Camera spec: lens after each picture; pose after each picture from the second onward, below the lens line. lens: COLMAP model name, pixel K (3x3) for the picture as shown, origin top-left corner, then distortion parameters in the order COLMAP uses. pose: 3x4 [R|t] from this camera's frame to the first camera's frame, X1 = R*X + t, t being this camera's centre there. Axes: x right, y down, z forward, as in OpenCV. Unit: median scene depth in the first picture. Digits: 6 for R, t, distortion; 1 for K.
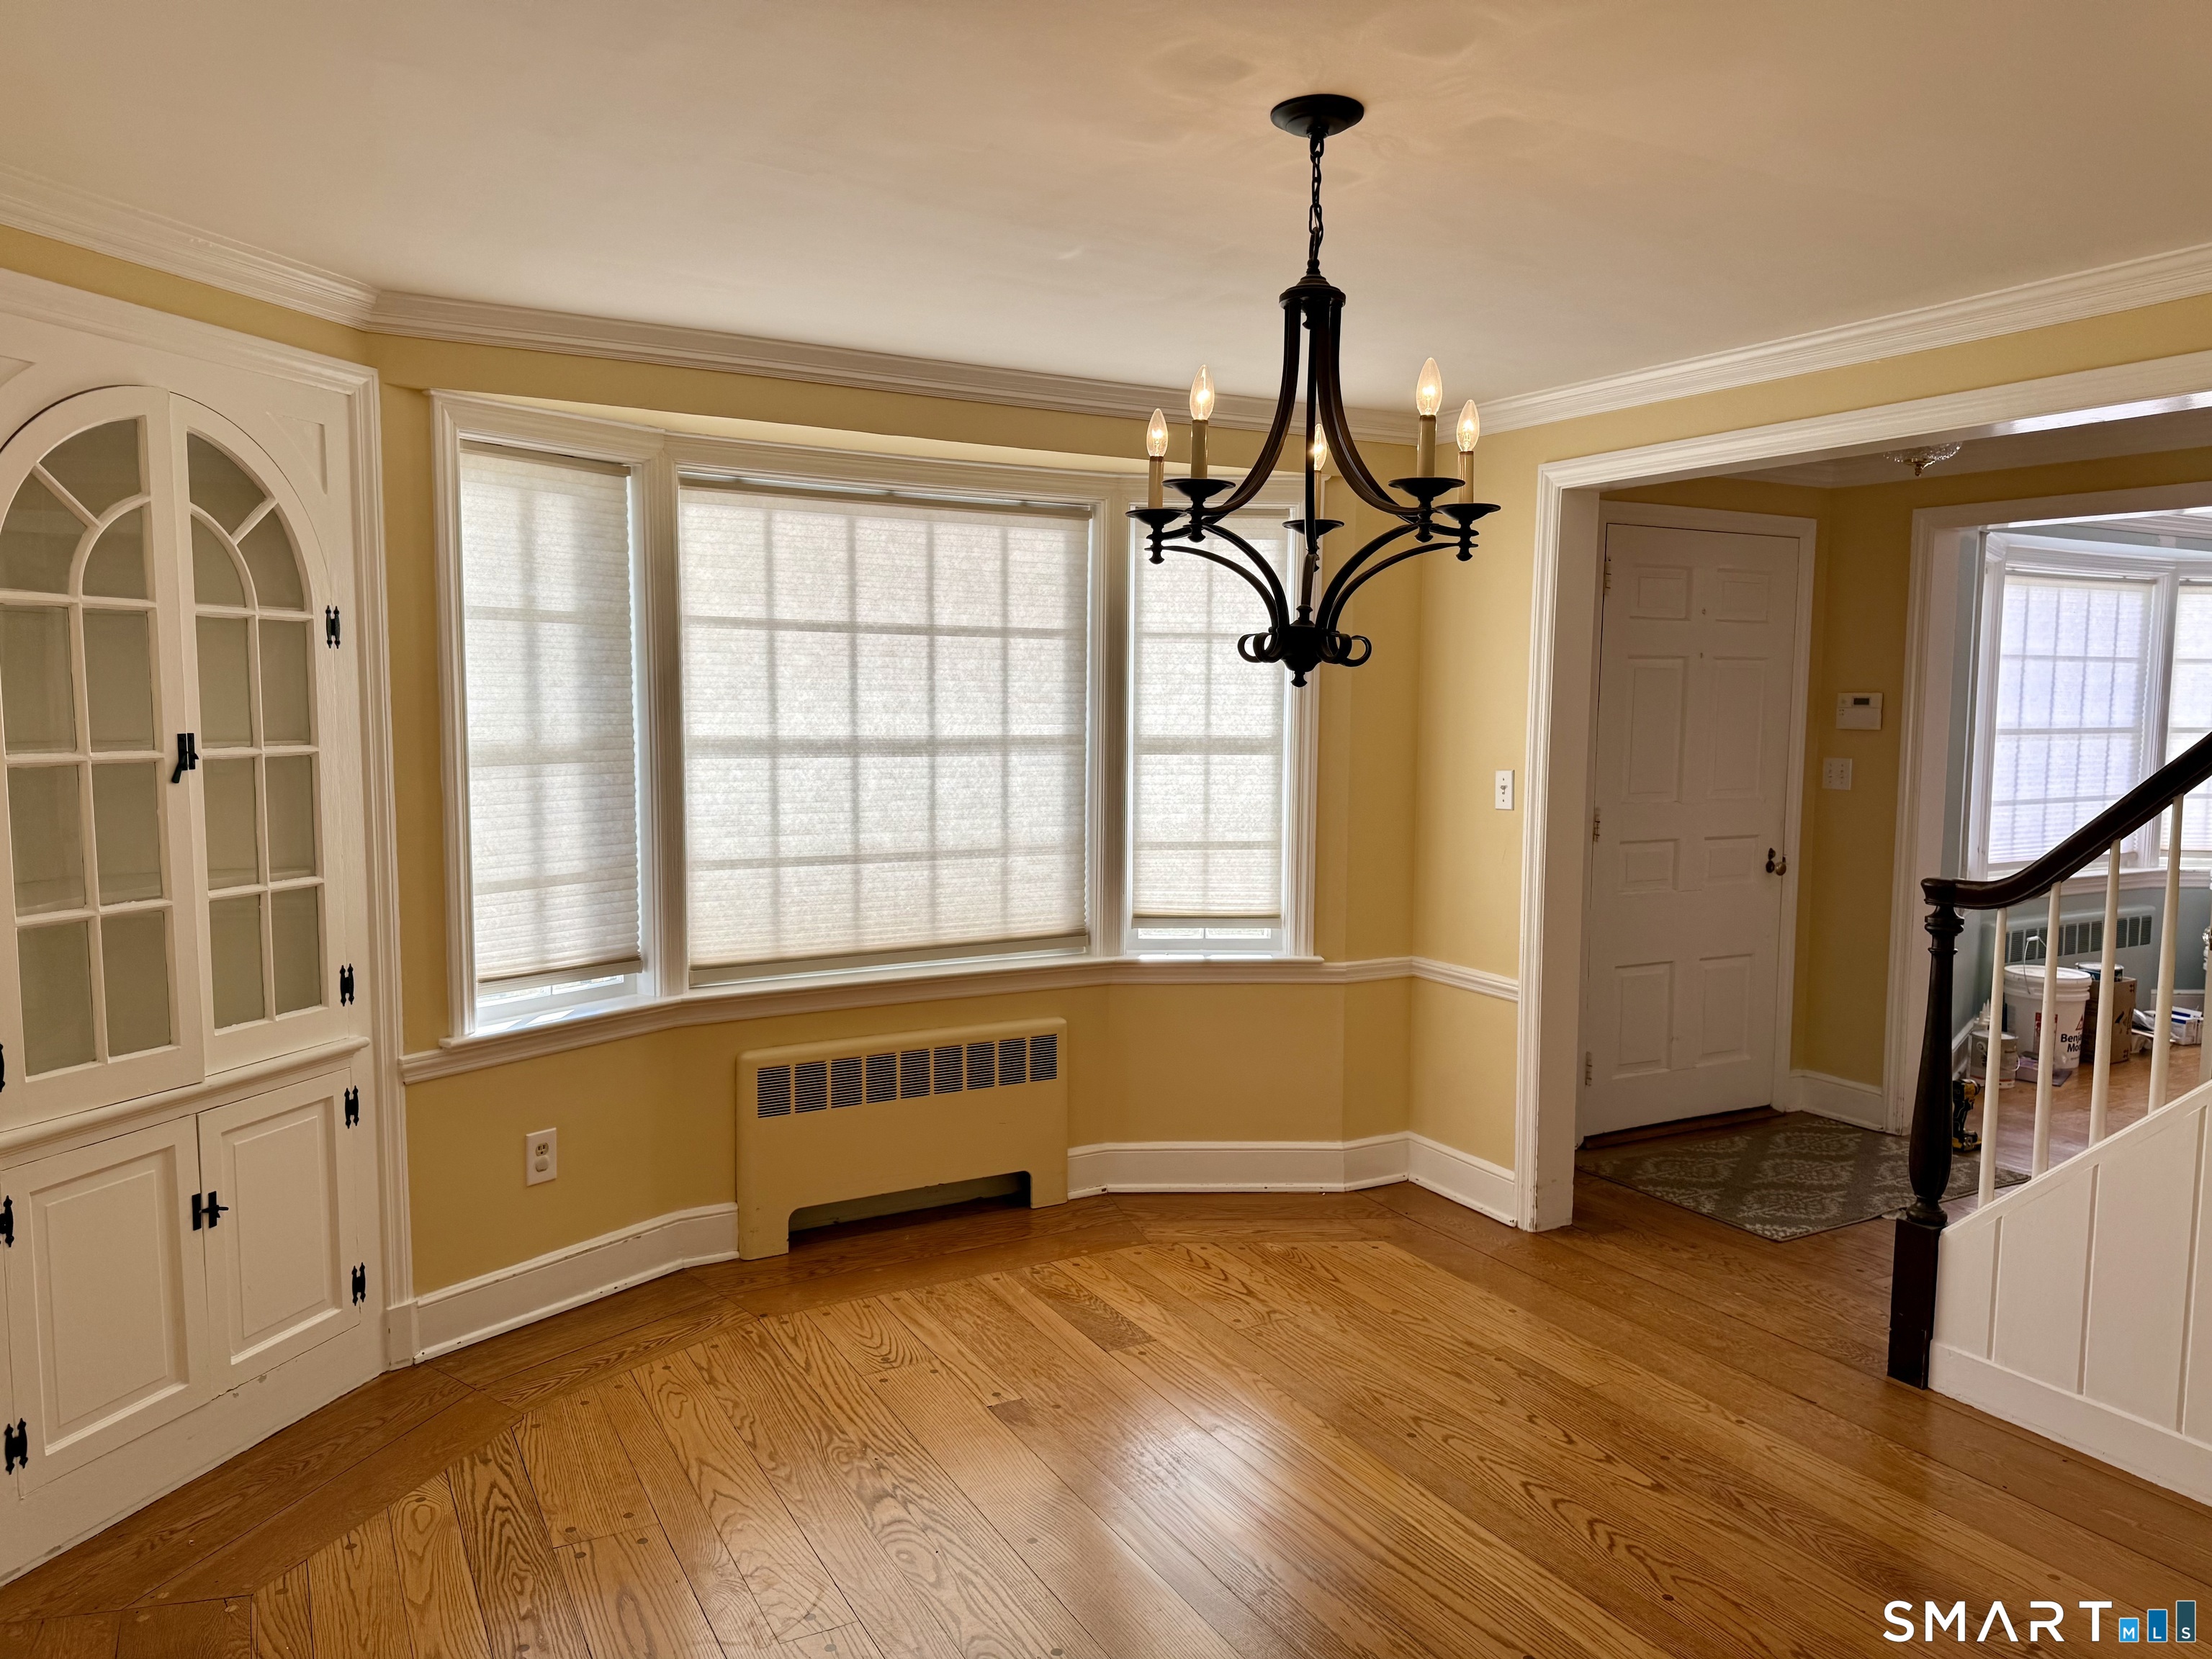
lens RADIAL K [[1556.6, 0, 1113.4], [0, 1556.6, 843.9], [0, 0, 1]] dist [0.103620, -0.133046]
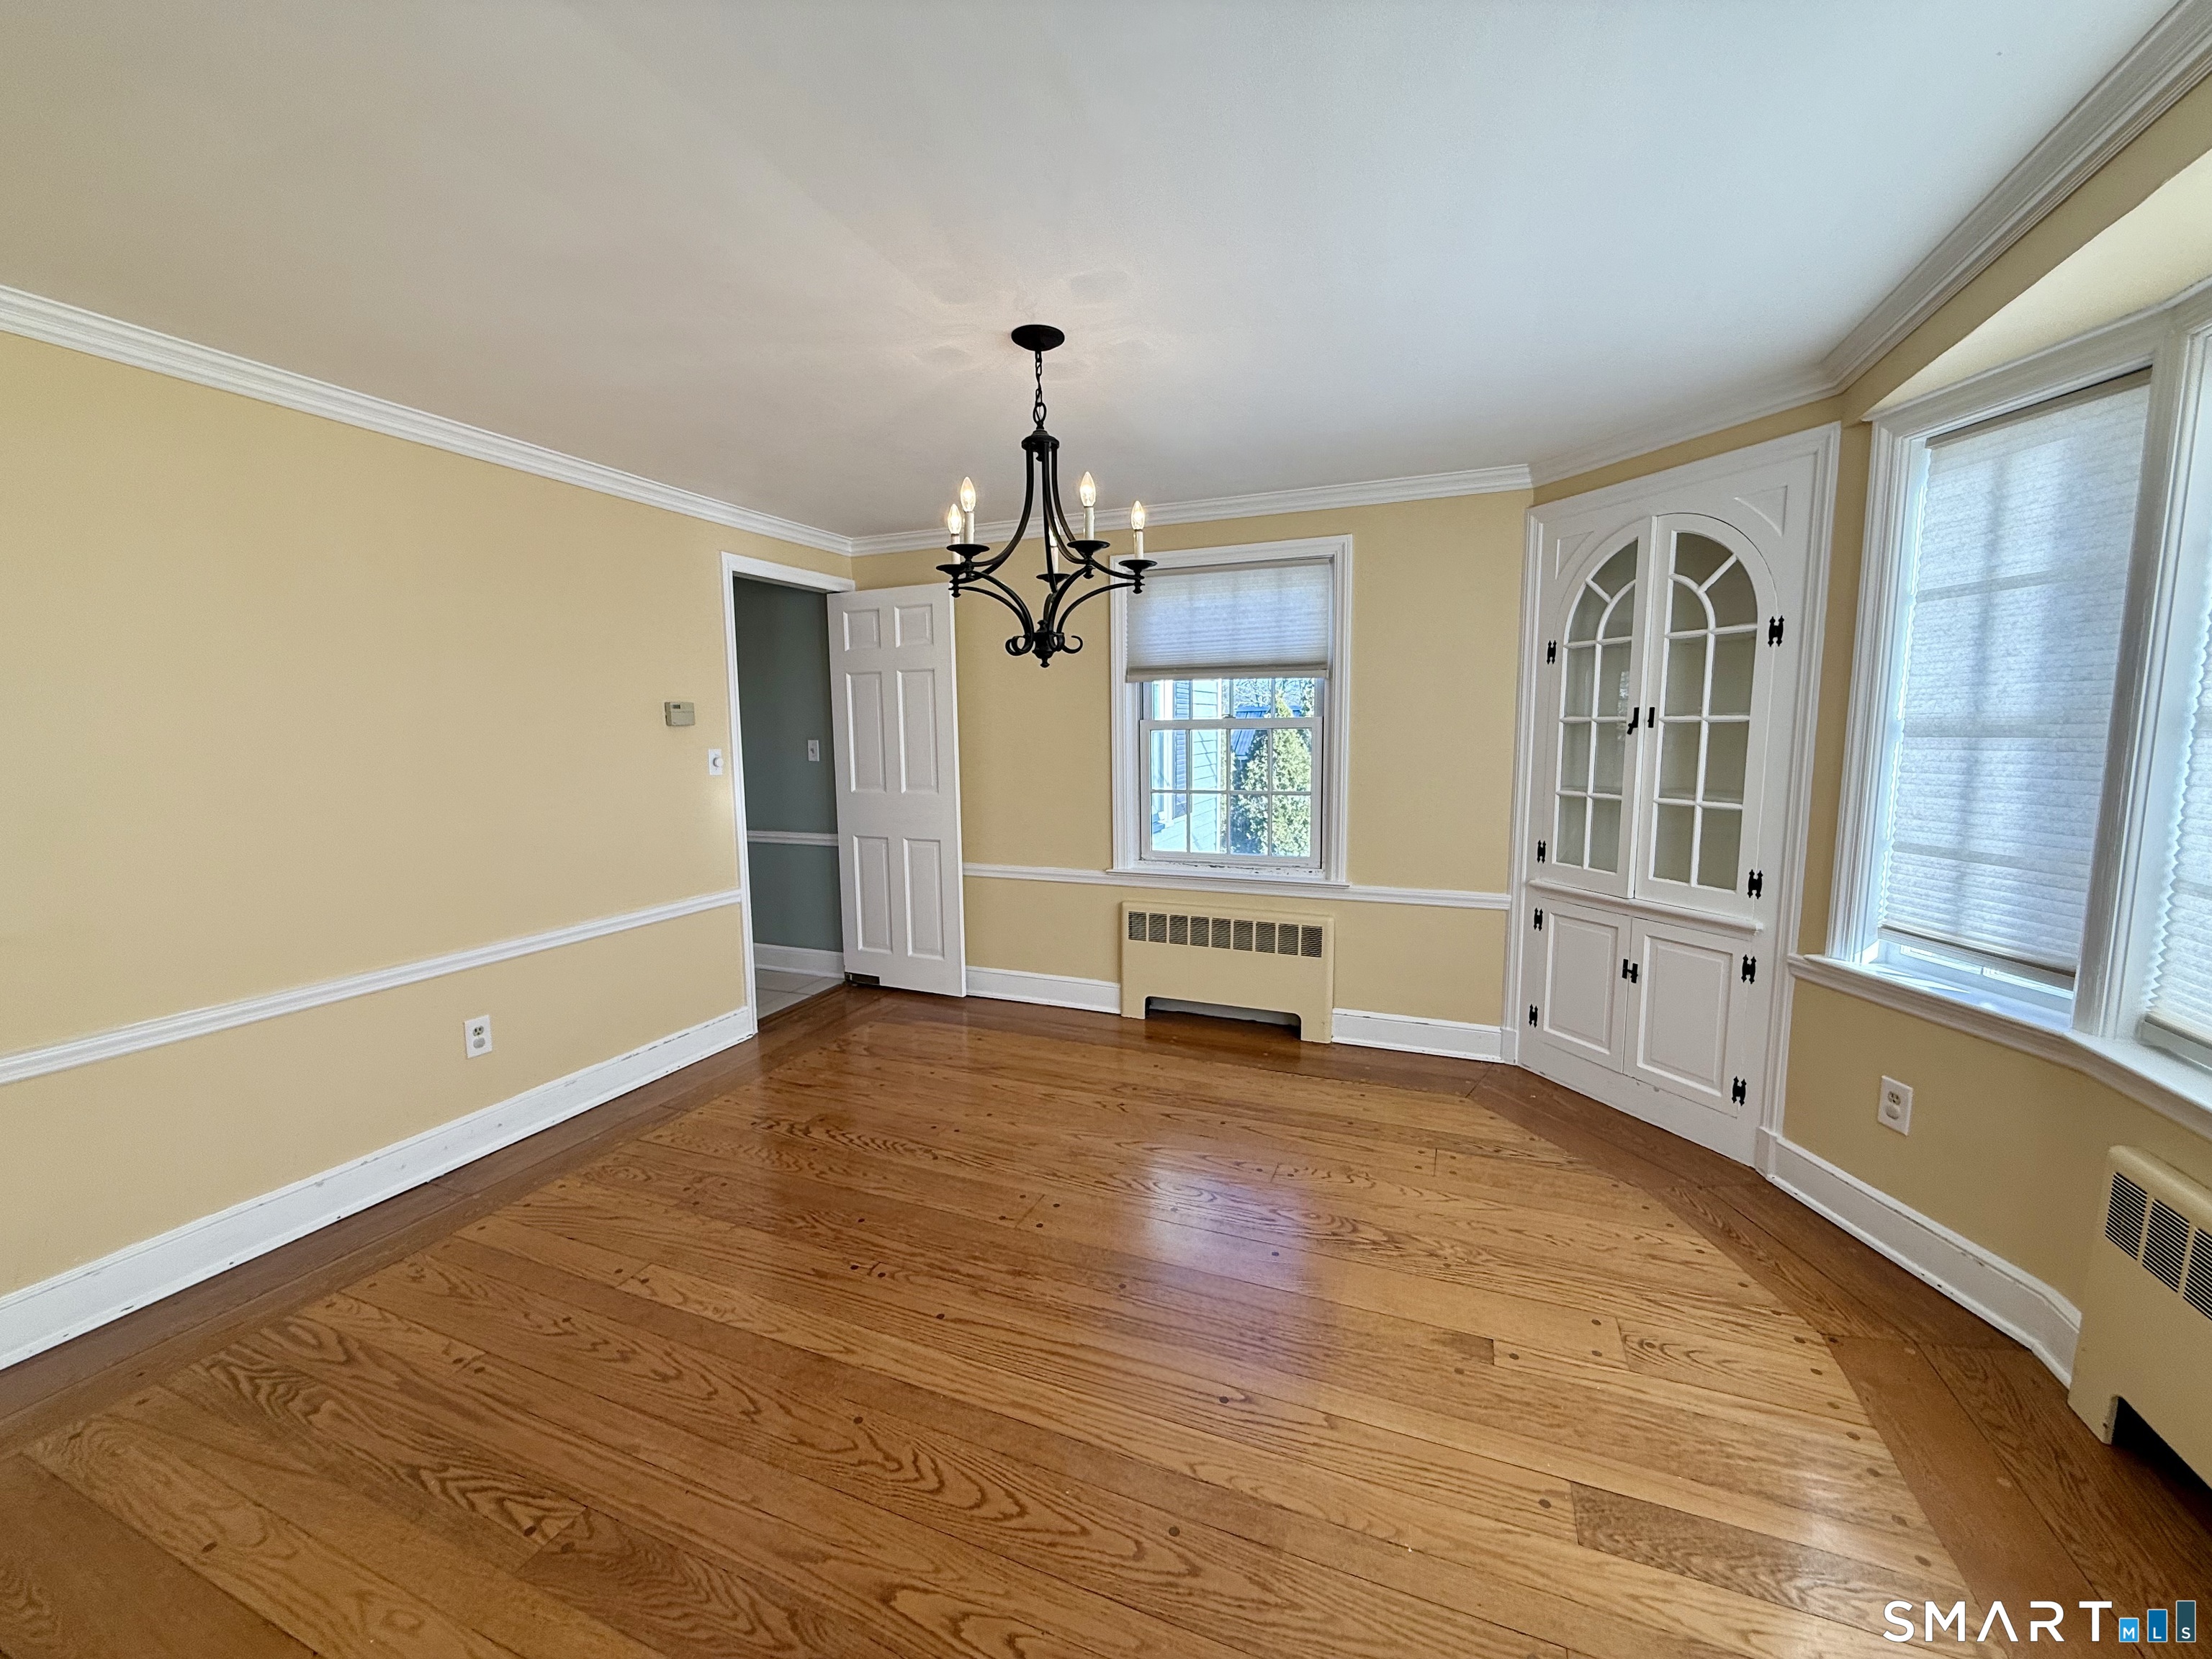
lens RADIAL K [[877.7, 0, 1097.7], [0, 877.7, 829.5], [0, 0, 1]] dist [-0.002544, -0.000434]
pose [[-0.783157, 0.071161, -0.617739, 0.480713], [-0.056381, 0.981212, 0.184509, -0.074288], [0.619263, 0.179328, -0.764431, 1.263860]]
